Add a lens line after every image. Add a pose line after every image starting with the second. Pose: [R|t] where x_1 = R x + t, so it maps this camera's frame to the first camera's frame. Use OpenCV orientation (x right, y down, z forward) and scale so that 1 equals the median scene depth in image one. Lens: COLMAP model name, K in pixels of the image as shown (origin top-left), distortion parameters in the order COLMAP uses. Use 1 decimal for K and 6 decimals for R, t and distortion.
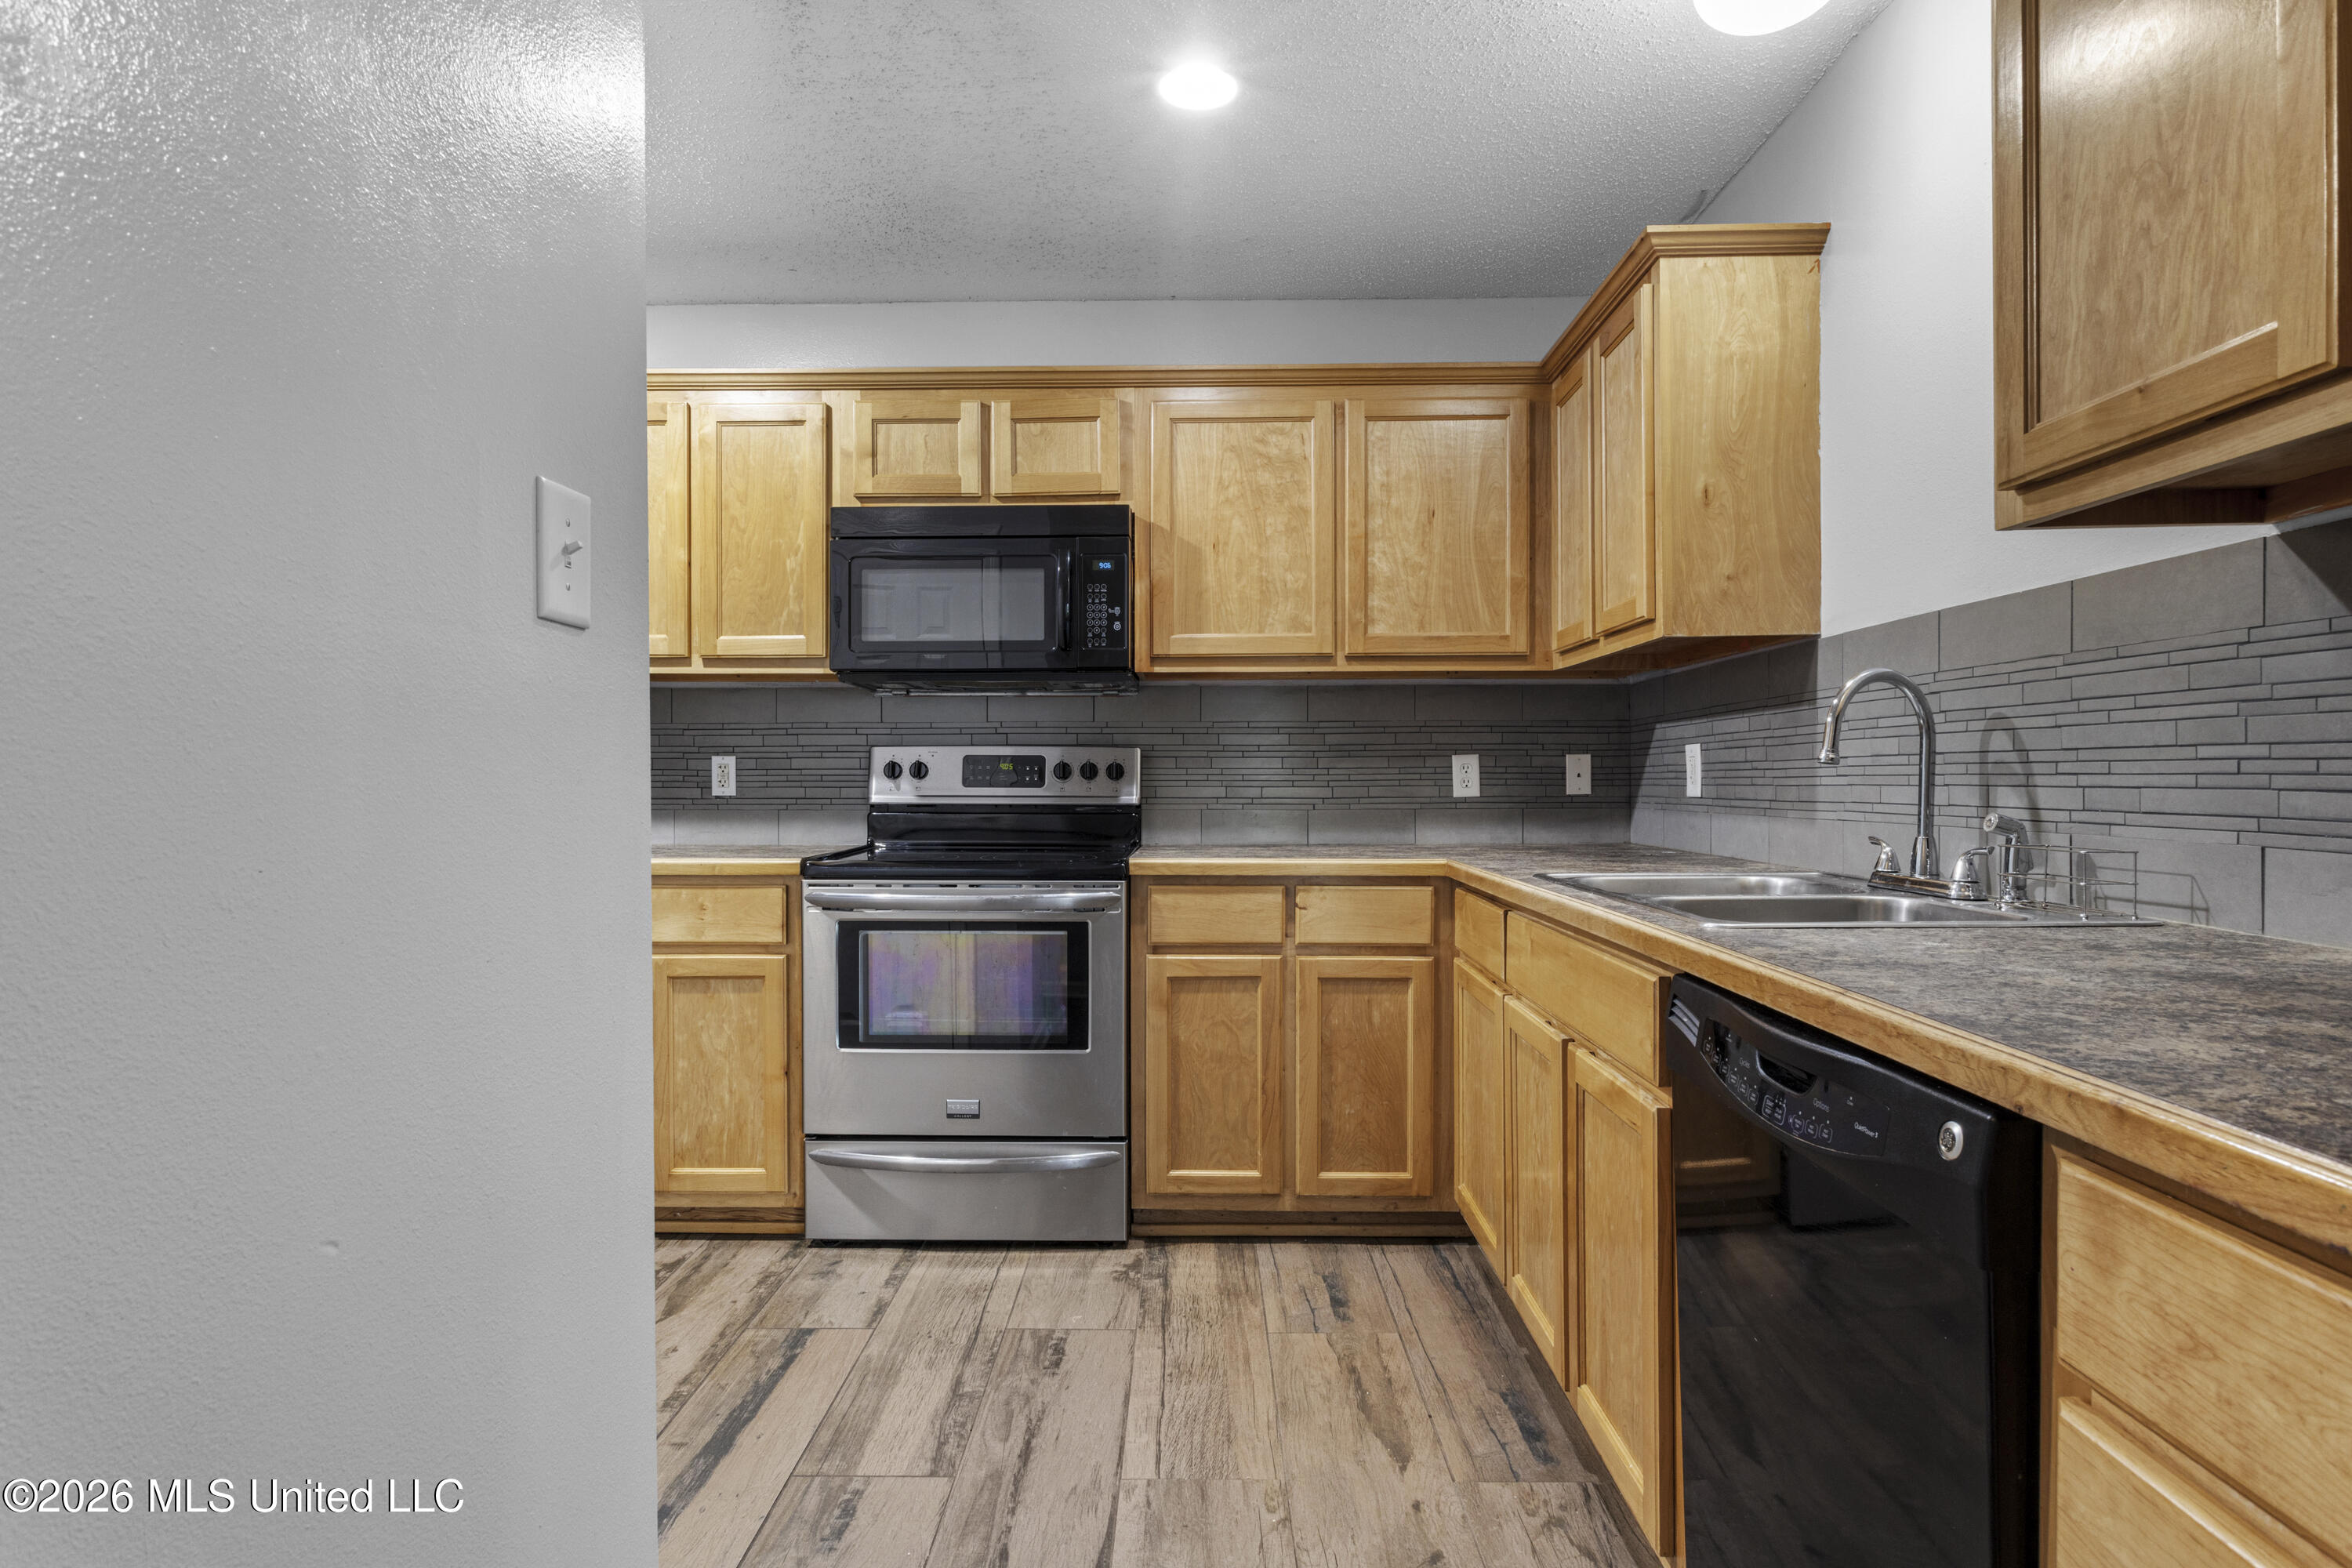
lens RADIAL K [[1176.8, 0, 1176.0], [0, 1176.8, 784.0], [0, 0, 1]] dist [-0.001724, 0.000282]
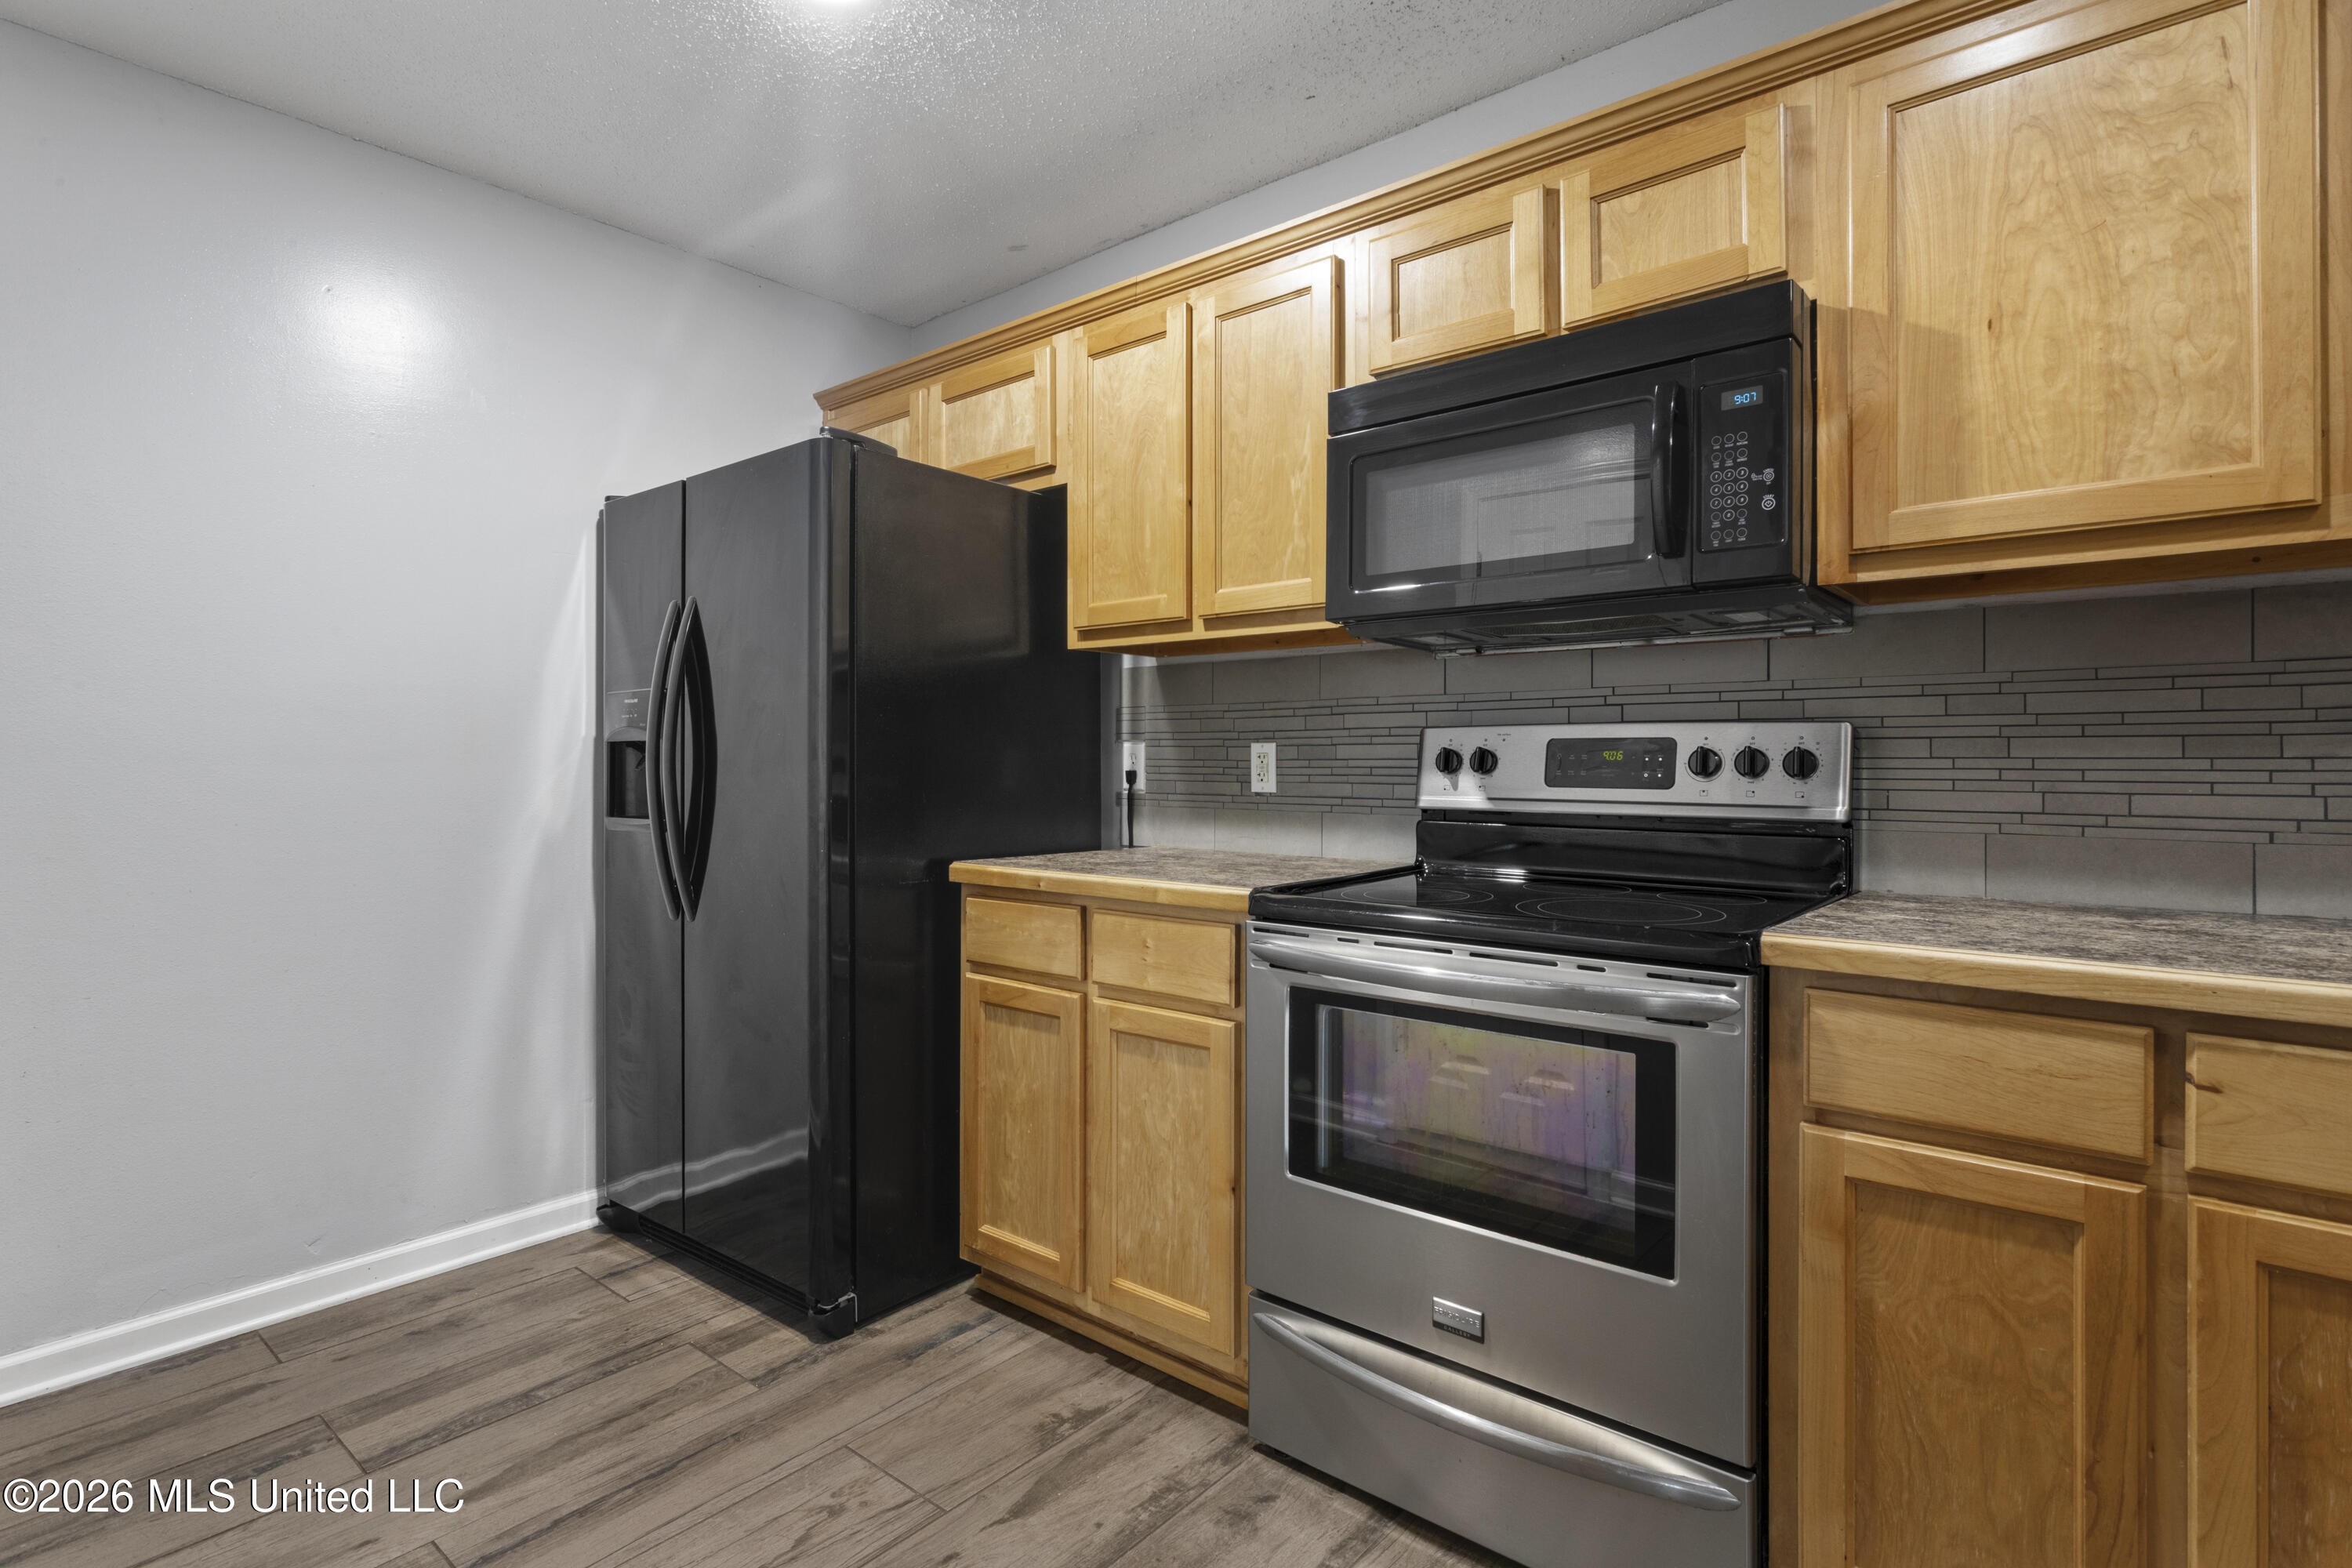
lens RADIAL K [[1141.5, 0, 1180.0], [0, 1141.5, 756.8], [0, 0, 1]] dist [-0.011242, 0.006211]
pose [[0.777417, -0.001140, -0.628985, 0.069470], [-0.004872, 0.999957, -0.007834, -0.008842], [0.628967, 0.009154, 0.777378, 0.399521]]
